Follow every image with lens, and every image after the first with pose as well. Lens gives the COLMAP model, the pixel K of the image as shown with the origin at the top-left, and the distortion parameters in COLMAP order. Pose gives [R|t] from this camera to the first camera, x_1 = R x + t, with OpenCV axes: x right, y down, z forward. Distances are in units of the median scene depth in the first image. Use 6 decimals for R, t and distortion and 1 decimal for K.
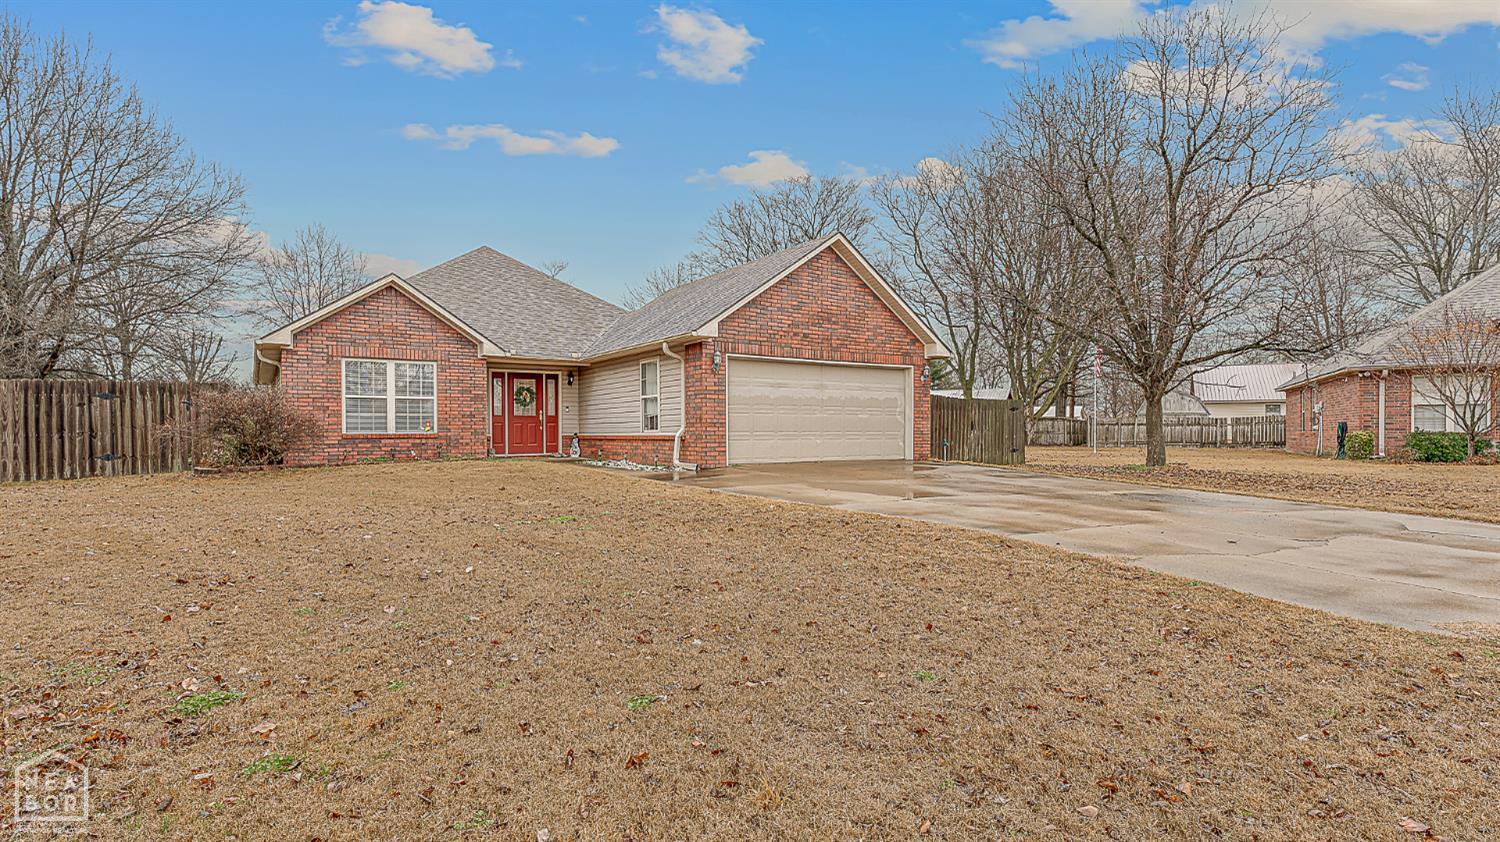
lens RADIAL K [[749.3, 0, 747.5], [0, 749.3, 432.2], [0, 0, 1]] dist [-0.005108, -0.000589]
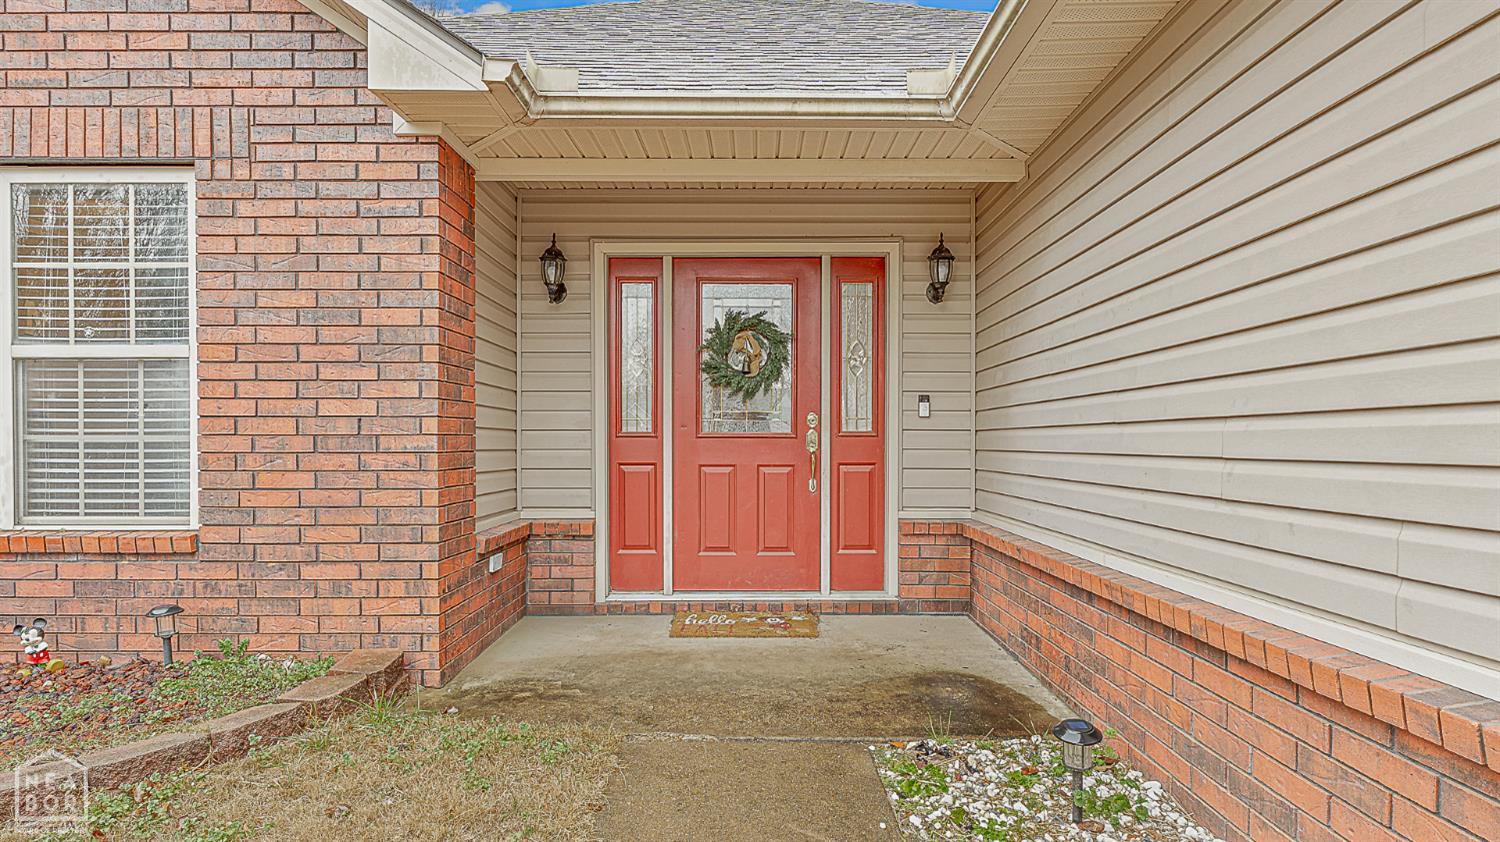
lens RADIAL K [[749.3, 0, 751.2], [0, 749.3, 434.7], [0, 0, 1]] dist [-0.005108, -0.000589]
pose [[0.835873, 0.016818, -0.548665, -0.190366], [-0.013494, 0.999858, 0.010090, -0.028288], [0.548757, -0.001030, 0.835981, 0.931970]]
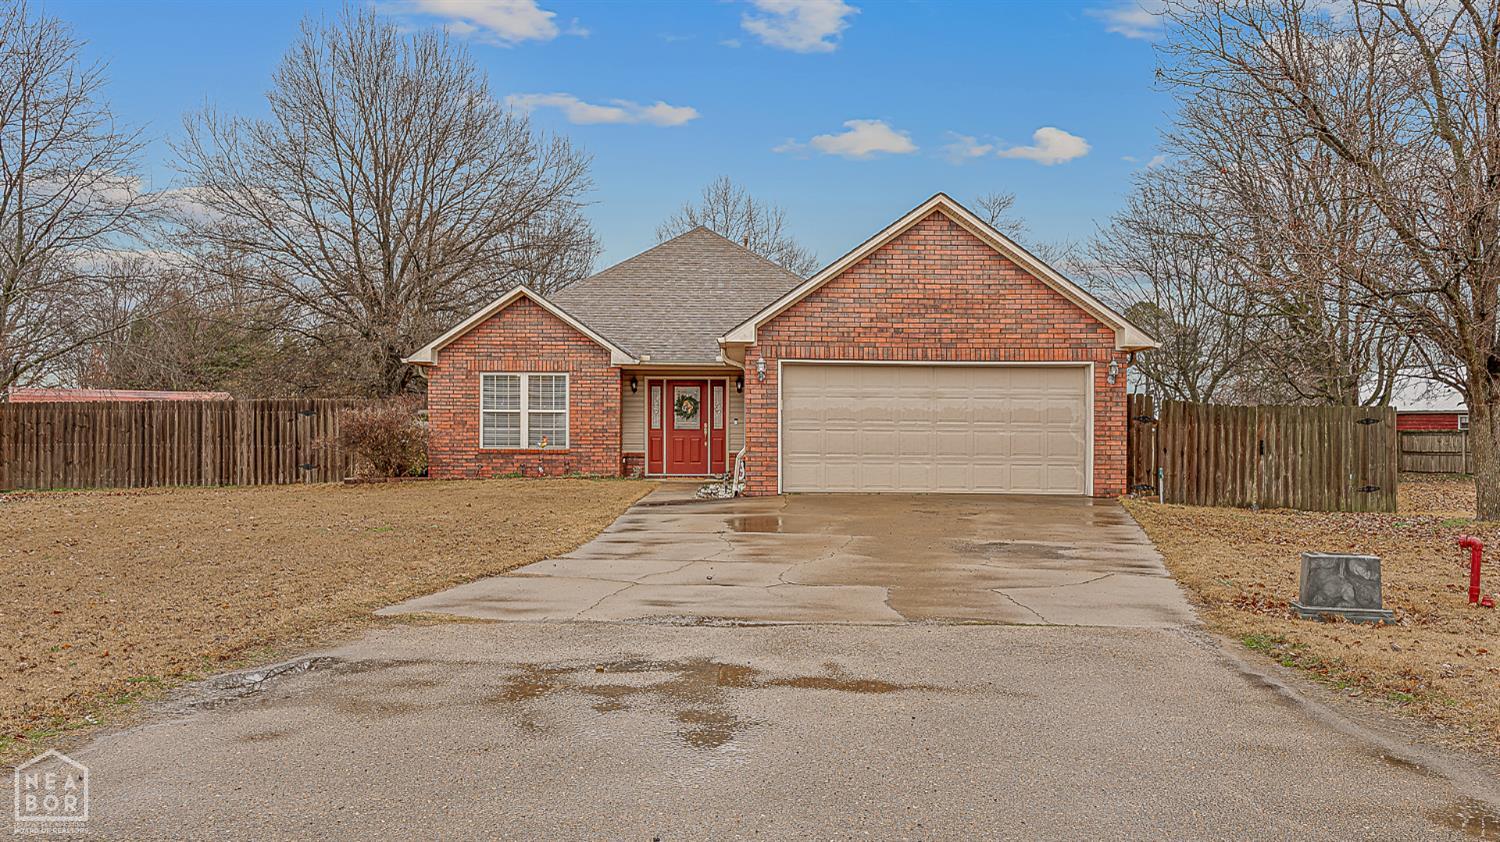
lens RADIAL K [[1189.2, 0, 750.0], [0, 1189.2, 422.0], [0, 0, 1]] dist [-0.008817, -0.002891]
pose [[0.825379, 0.001793, -0.564577, 0.620552], [-0.010944, 0.999858, -0.012823, -0.016050], [0.564474, 0.016763, 0.825281, -0.098119]]
